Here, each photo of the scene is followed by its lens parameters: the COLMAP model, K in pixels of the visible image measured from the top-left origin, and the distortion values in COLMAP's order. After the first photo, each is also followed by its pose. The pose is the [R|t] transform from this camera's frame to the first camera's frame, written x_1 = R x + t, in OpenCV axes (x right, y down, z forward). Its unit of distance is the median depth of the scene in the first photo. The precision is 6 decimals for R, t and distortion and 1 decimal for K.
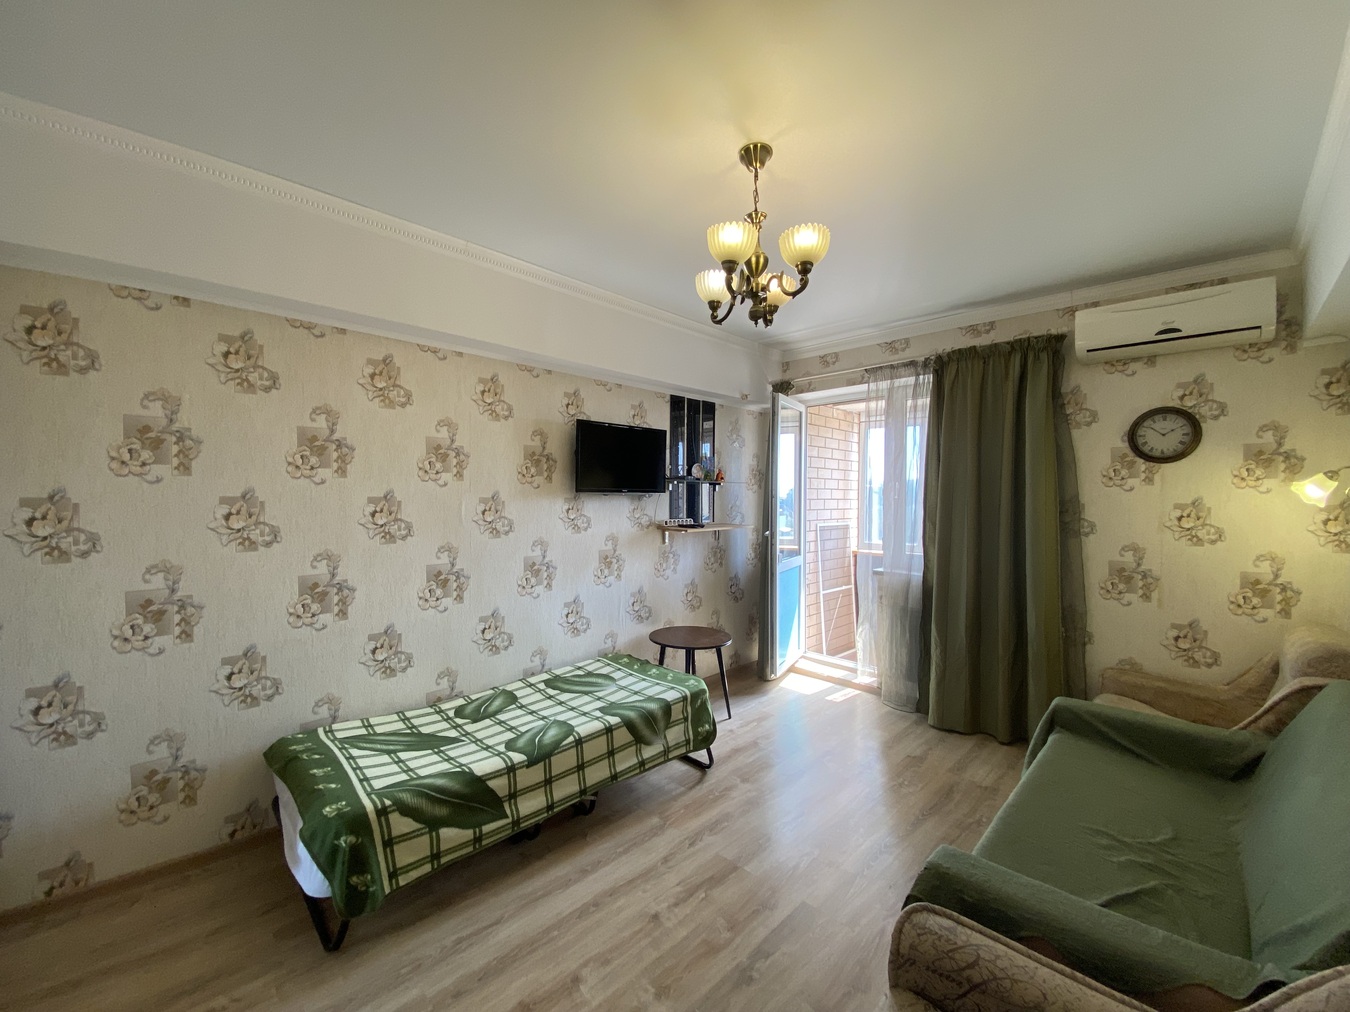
lens RADIAL K [[554.0, 0, 672.7], [0, 554.0, 506.5], [0, 0, 1]] dist [0.012727, -0.003591]
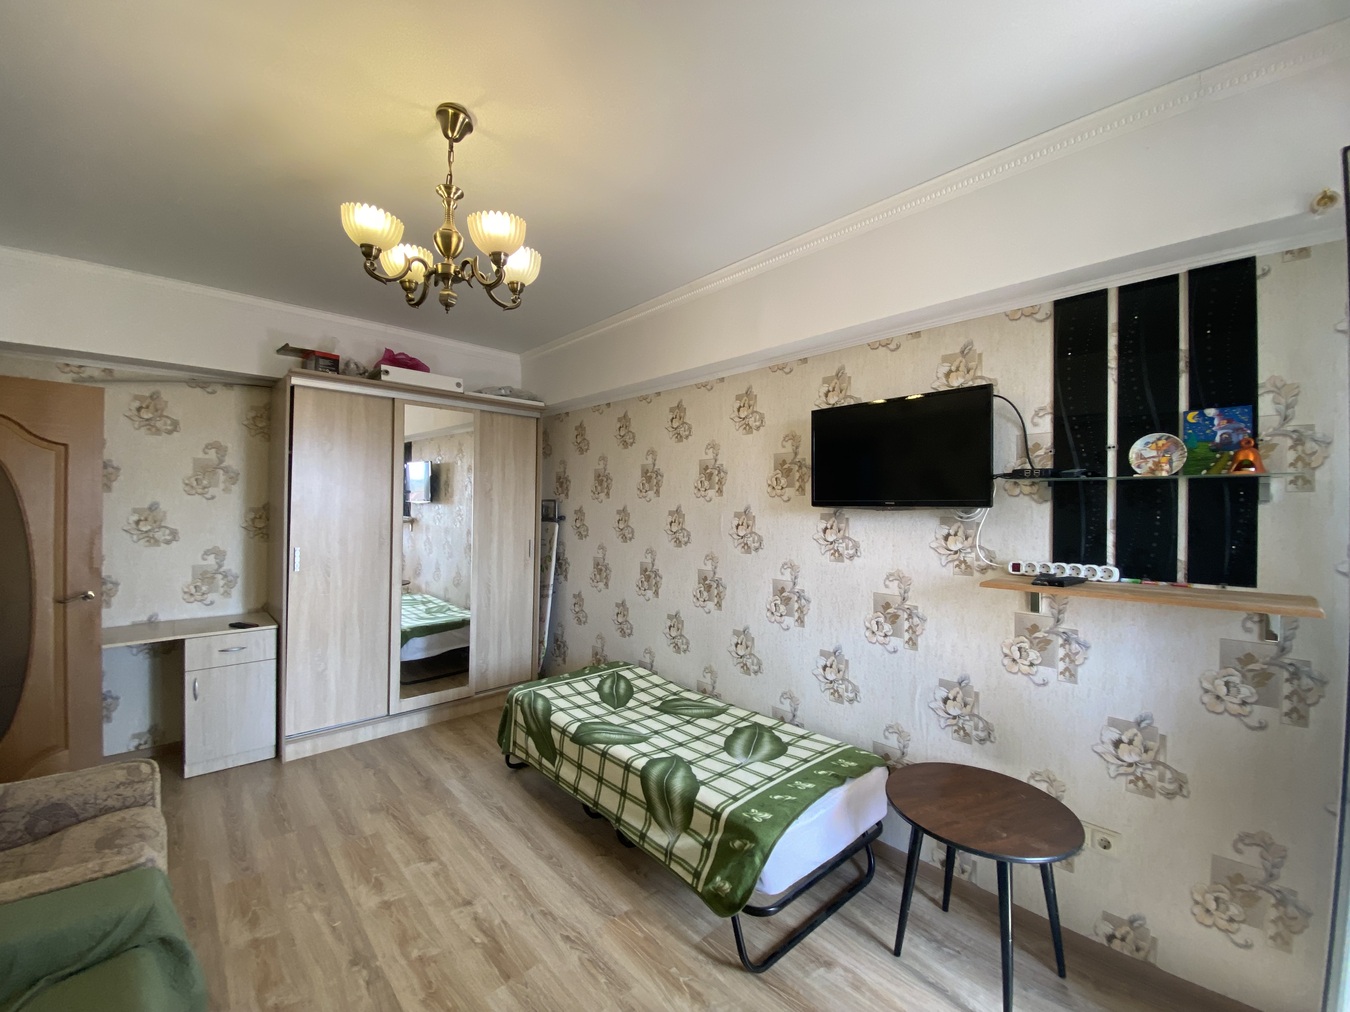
lens RADIAL K [[554.0, 0, 672.8], [0, 554.0, 502.1], [0, 0, 1]] dist [0.012727, -0.003591]
pose [[-0.072219, -0.008972, -0.997348, 0.732951], [-0.022943, 0.999710, -0.007332, -0.026373], [0.997125, 0.022353, -0.072404, 1.044149]]
